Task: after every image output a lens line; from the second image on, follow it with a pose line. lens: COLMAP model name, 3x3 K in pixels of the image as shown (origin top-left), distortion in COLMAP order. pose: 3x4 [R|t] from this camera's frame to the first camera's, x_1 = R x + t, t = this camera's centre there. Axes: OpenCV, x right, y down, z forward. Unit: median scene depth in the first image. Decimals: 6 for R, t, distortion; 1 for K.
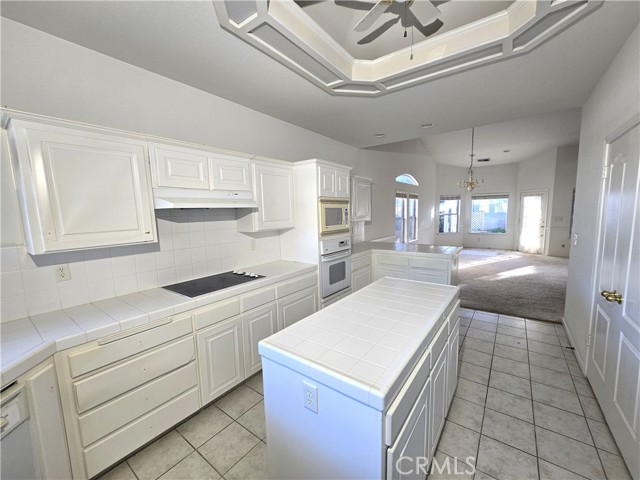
lens RADIAL K [[260.0, 0, 326.2], [0, 260.0, 241.9], [0, 0, 1]] dist [-0.000718, -0.000292]
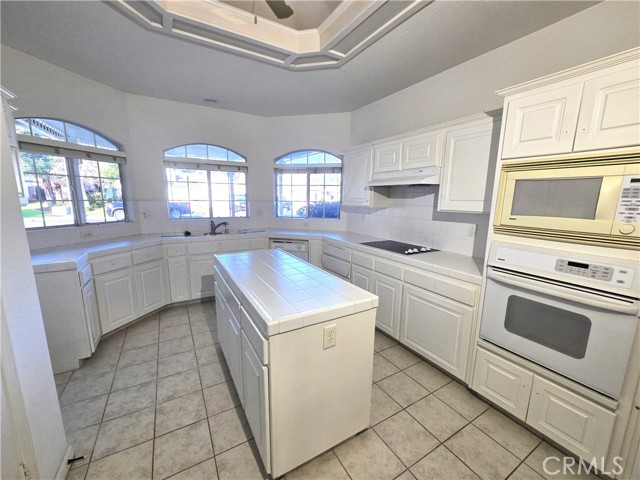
lens RADIAL K [[260.0, 0, 325.5], [0, 260.0, 241.1], [0, 0, 1]] dist [-0.000718, -0.000292]
pose [[-0.392405, 0.180123, -0.901983, 0.788851], [-0.099439, 0.966583, 0.236283, -0.123191], [0.914401, 0.182411, -0.361381, 1.092371]]
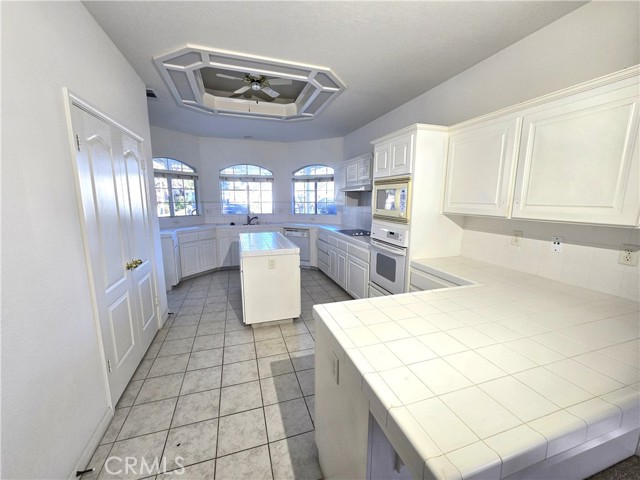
lens RADIAL K [[260.0, 0, 325.1], [0, 260.0, 238.9], [0, 0, 1]] dist [-0.000718, -0.000292]
pose [[-0.576908, 0.157101, -0.801559, 1.130569], [-0.073211, 0.967434, 0.242304, -0.218562], [0.813521, 0.198470, -0.546619, 1.770672]]
